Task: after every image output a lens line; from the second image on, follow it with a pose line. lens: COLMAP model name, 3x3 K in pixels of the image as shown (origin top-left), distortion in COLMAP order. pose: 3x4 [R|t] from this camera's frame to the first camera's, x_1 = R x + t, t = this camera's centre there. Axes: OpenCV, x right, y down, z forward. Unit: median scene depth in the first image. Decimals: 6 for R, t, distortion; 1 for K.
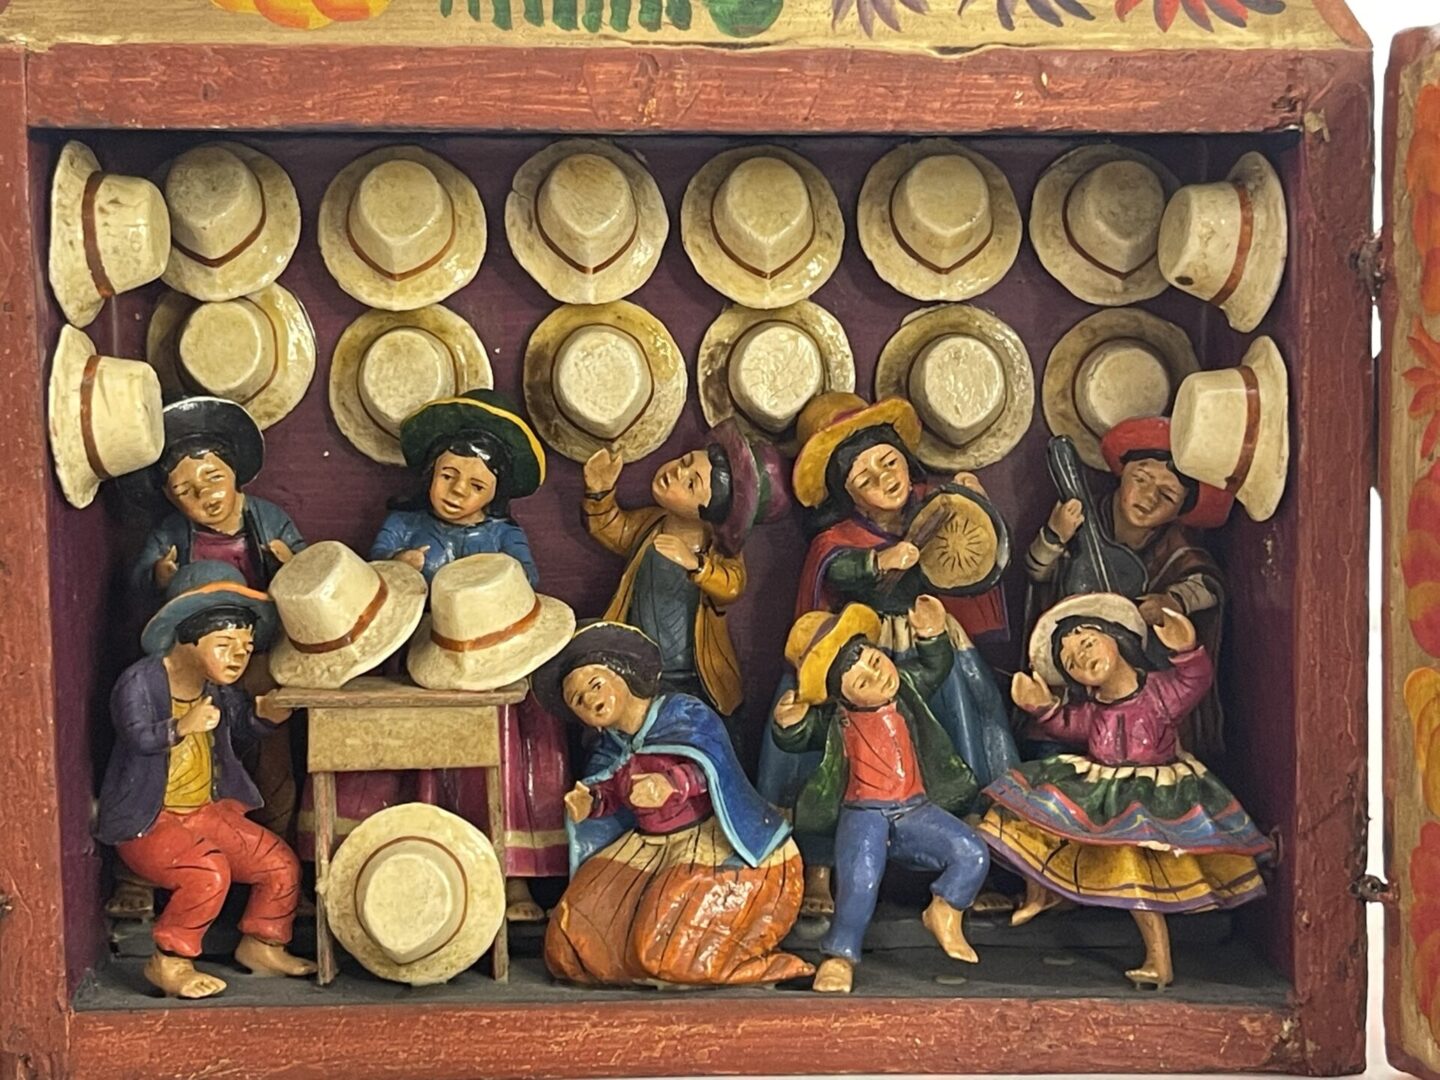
lens RADIAL K [[2804.8, 0, 714.0], [0, 2804.8, 528.1], [0, 0, 1]] dist [0.274839, -1.432537]
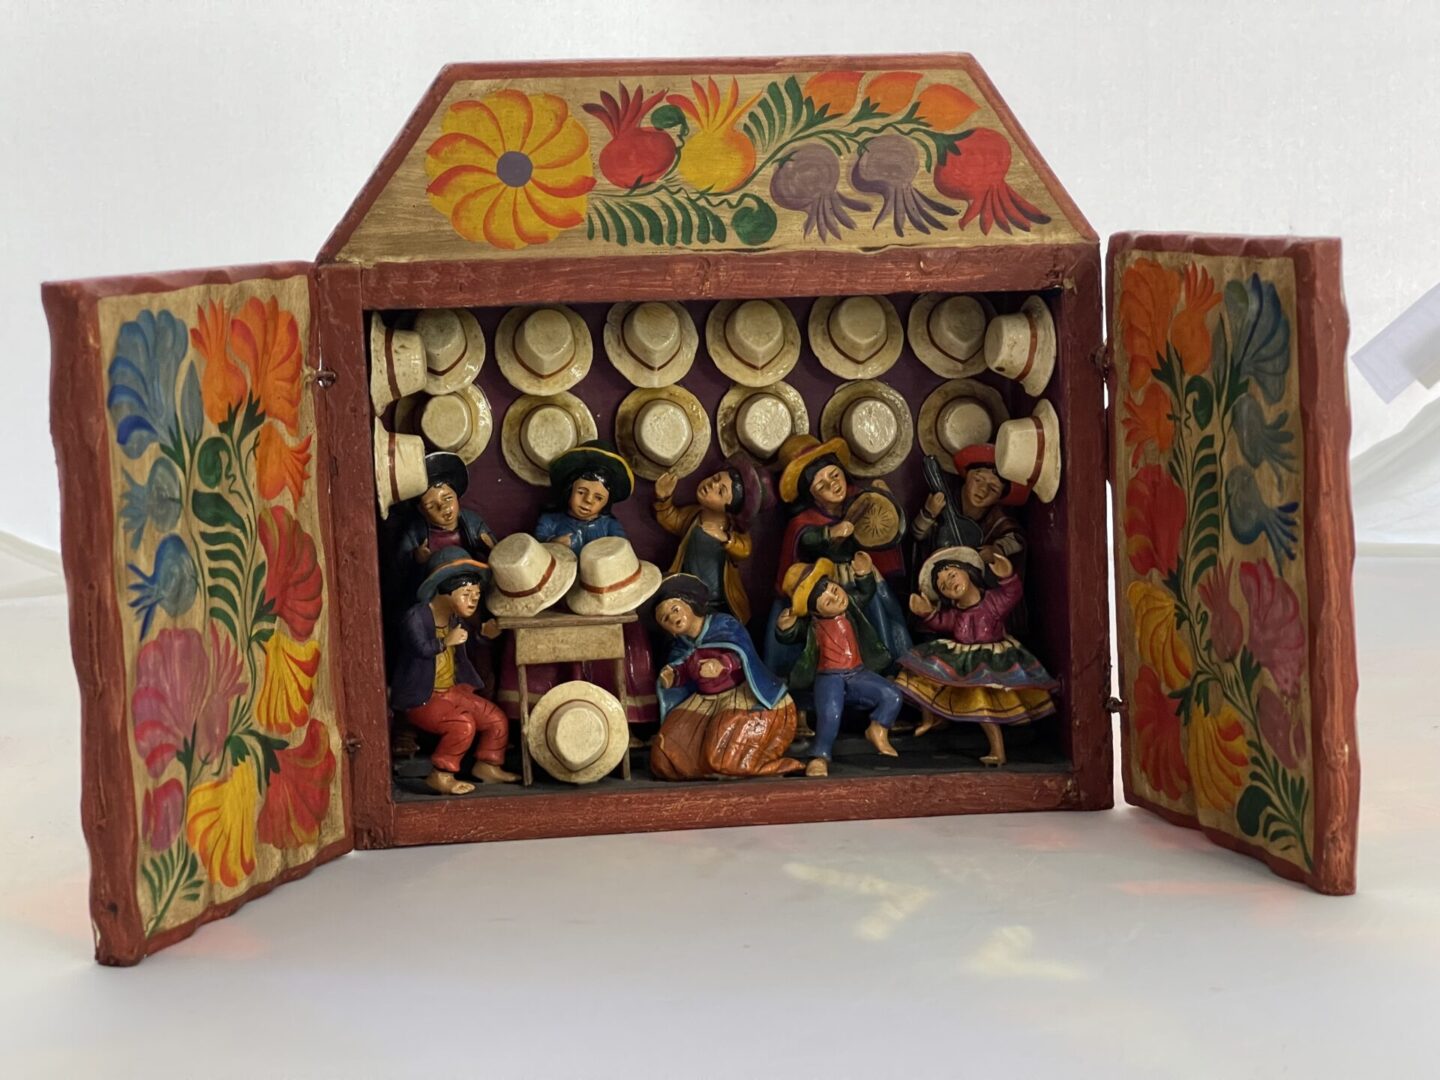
lens RADIAL K [[2685.5, 0, 727.0], [0, 2685.5, 539.8], [0, 0, 1]] dist [0.144471, 0.375151]
pose [[0.996143, -0.036707, 0.079694, -0.142571], [0.034859, 0.999093, 0.024459, -0.027603], [-0.080520, -0.021587, 0.996519, -0.670657]]
